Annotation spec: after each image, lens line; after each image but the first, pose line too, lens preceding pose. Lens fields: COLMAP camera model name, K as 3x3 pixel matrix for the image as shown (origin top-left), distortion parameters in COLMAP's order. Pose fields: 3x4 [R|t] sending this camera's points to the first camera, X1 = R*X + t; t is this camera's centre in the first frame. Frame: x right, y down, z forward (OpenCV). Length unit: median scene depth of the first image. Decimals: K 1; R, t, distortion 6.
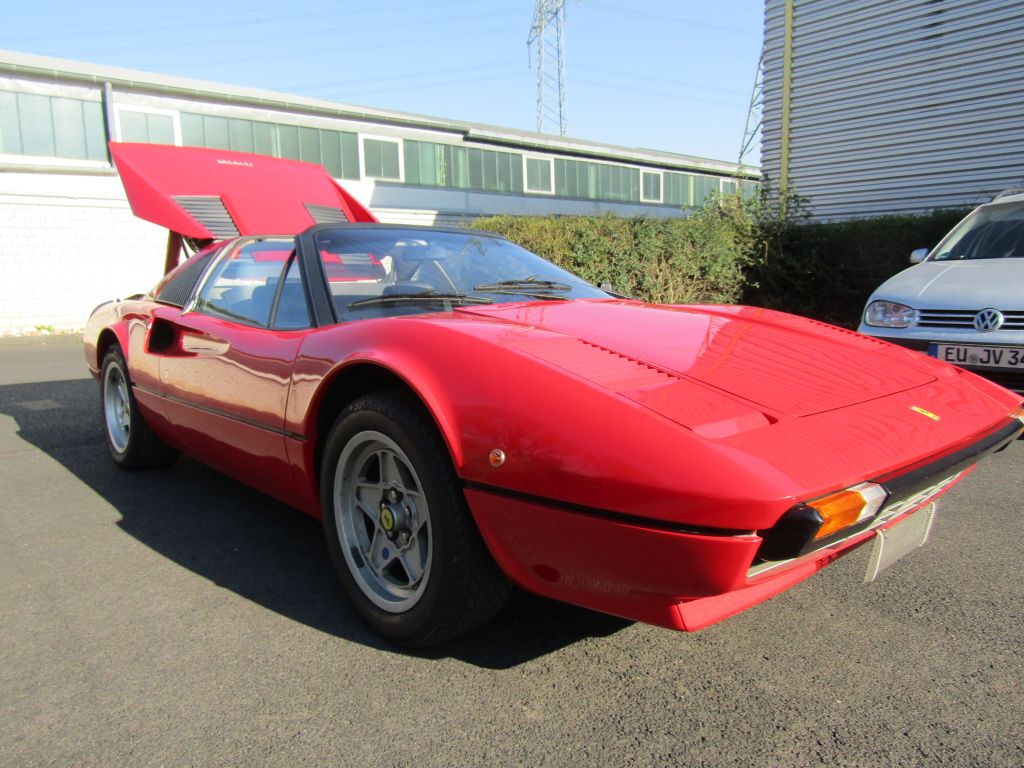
lens RADIAL K [[721.5, 0, 512.0], [0, 721.5, 382.7], [0, 0, 1]] dist [-0.008452, -0.007647]
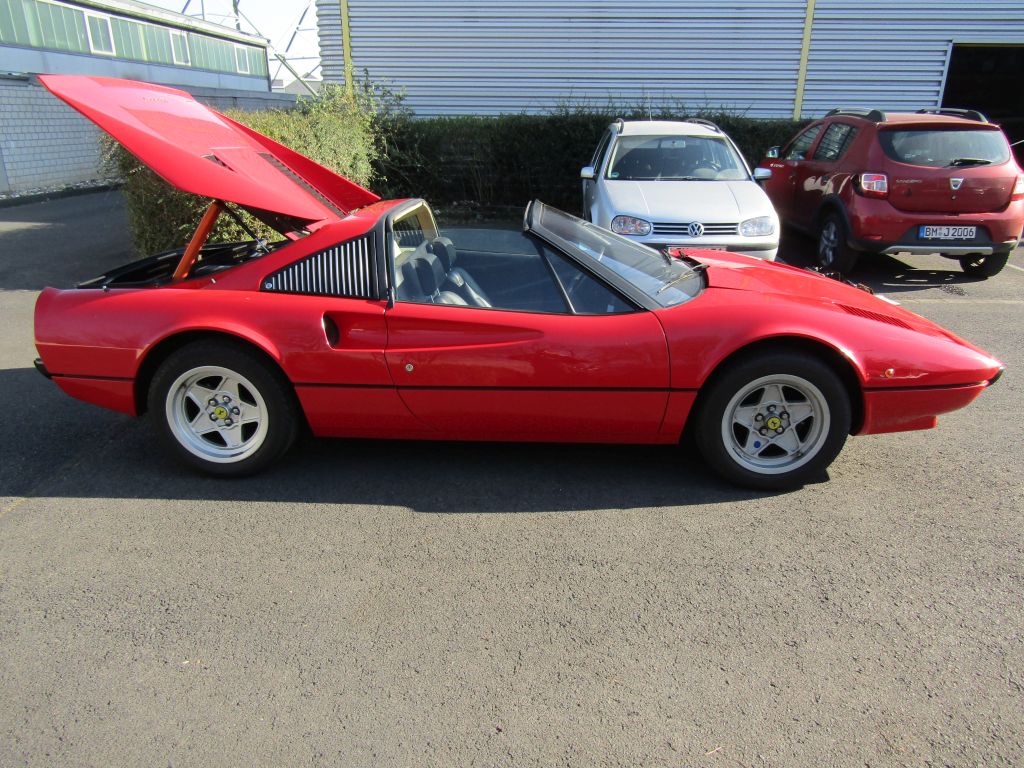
lens RADIAL K [[721.5, 0, 515.1], [0, 721.5, 385.7], [0, 0, 1]] dist [-0.008452, -0.007647]
pose [[0.695541, -0.224865, 0.682392, -0.180866], [0.084121, 0.968717, 0.233475, -0.035730], [-0.713545, -0.104988, 0.692698, 0.028566]]
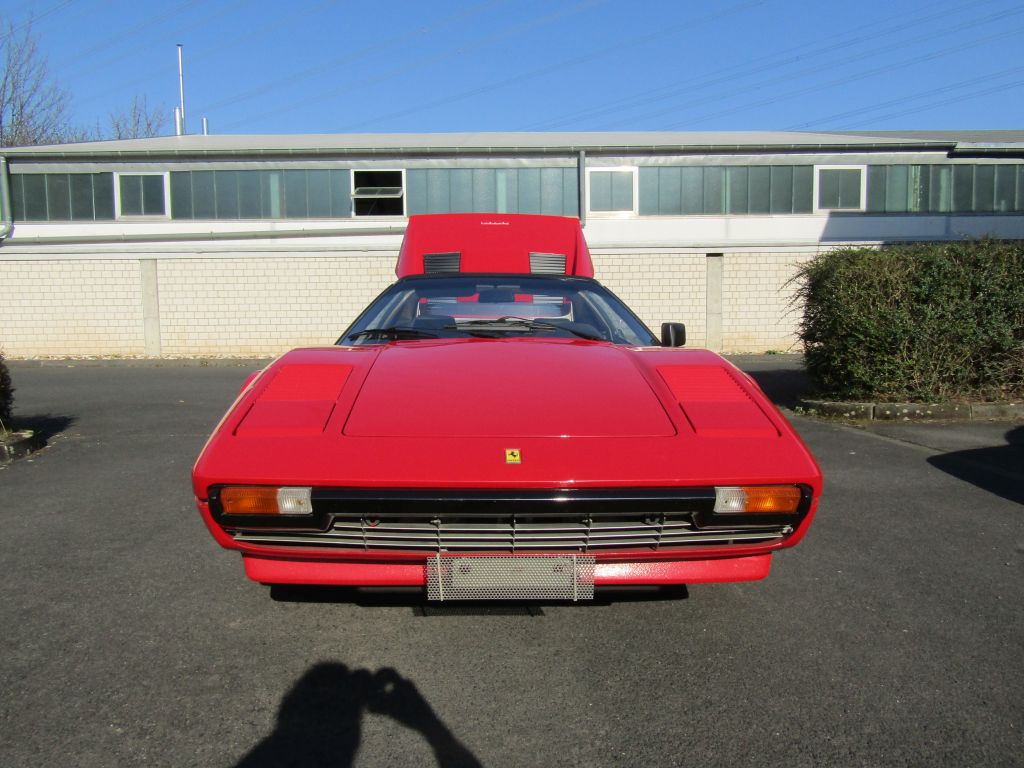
lens RADIAL K [[721.5, 0, 506.0], [0, 721.5, 382.9], [0, 0, 1]] dist [-0.008452, -0.007647]
pose [[0.761207, 0.066904, -0.645048, 0.112925], [-0.097093, 0.995211, -0.011356, -0.004303], [0.641199, 0.071274, 0.764057, 0.018959]]
